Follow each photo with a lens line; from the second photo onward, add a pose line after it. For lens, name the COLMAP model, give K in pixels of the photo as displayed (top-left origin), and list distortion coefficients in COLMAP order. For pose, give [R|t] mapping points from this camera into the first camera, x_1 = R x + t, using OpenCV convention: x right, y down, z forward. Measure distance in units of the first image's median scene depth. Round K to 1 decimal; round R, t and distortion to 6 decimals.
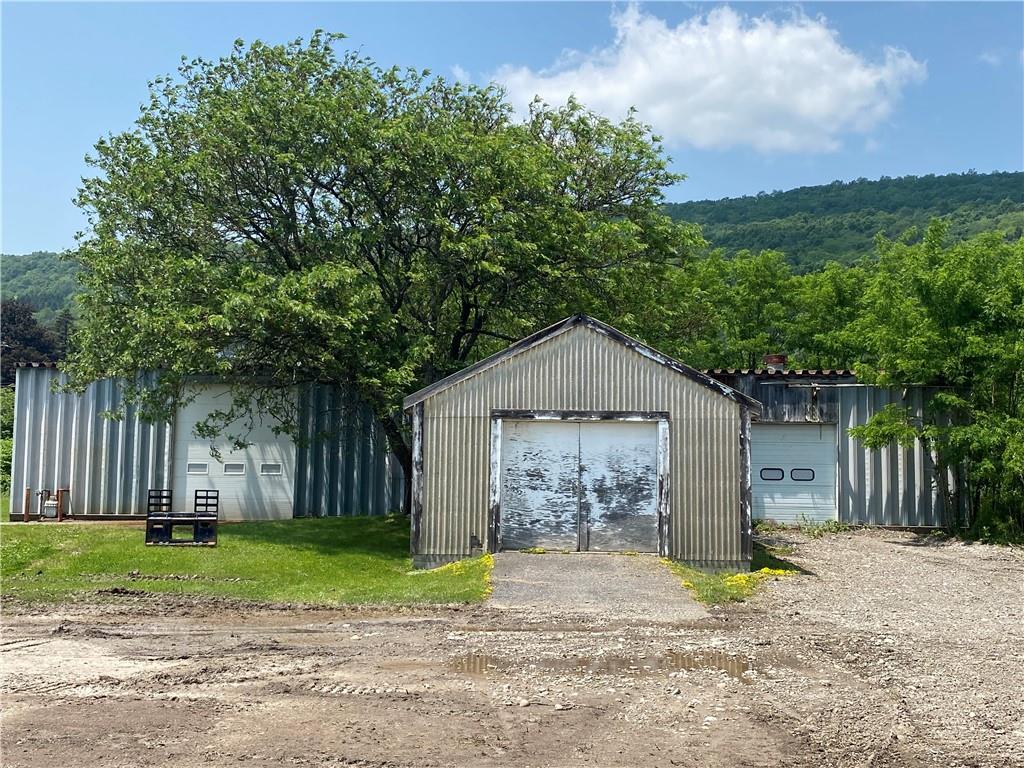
lens RADIAL K [[1167.7, 0, 500.7], [0, 1167.7, 375.9], [0, 0, 1]] dist [0.084039, 0.000000]
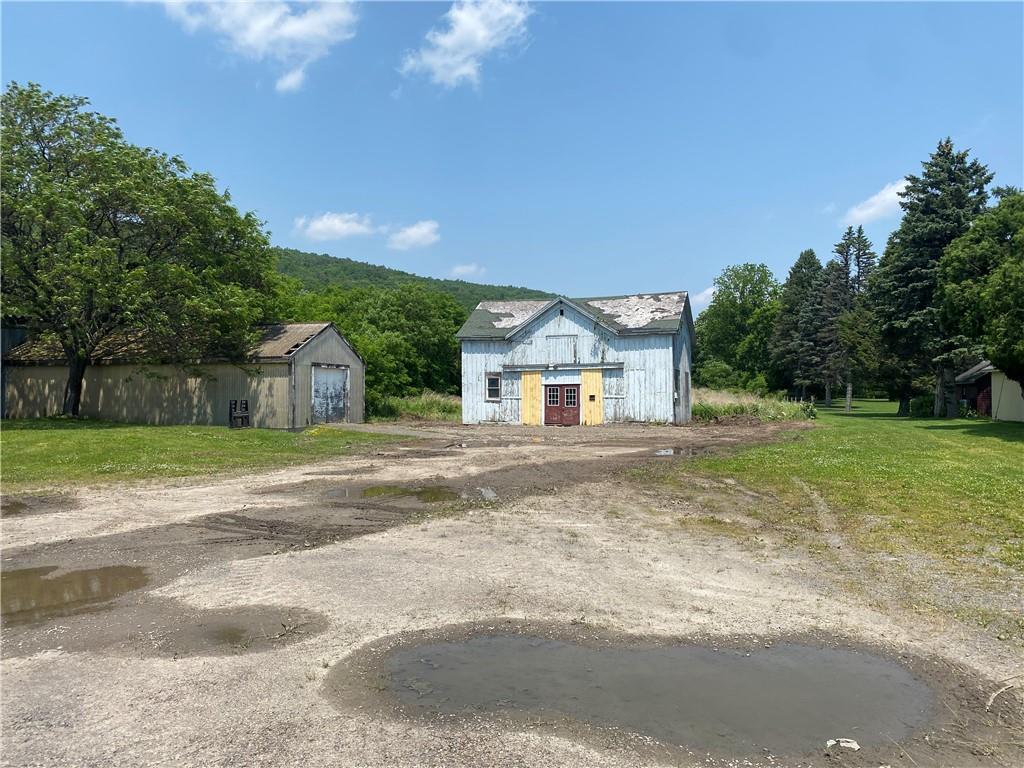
lens RADIAL K [[775.4, 0, 517.3], [0, 775.4, 380.5], [0, 0, 1]] dist [0.016193, -0.023199]
pose [[0.229186, 0.004395, 0.973373, -1.368147], [-0.087051, 0.996075, 0.015999, 0.005581], [-0.969482, -0.088400, 0.228670, 0.273223]]
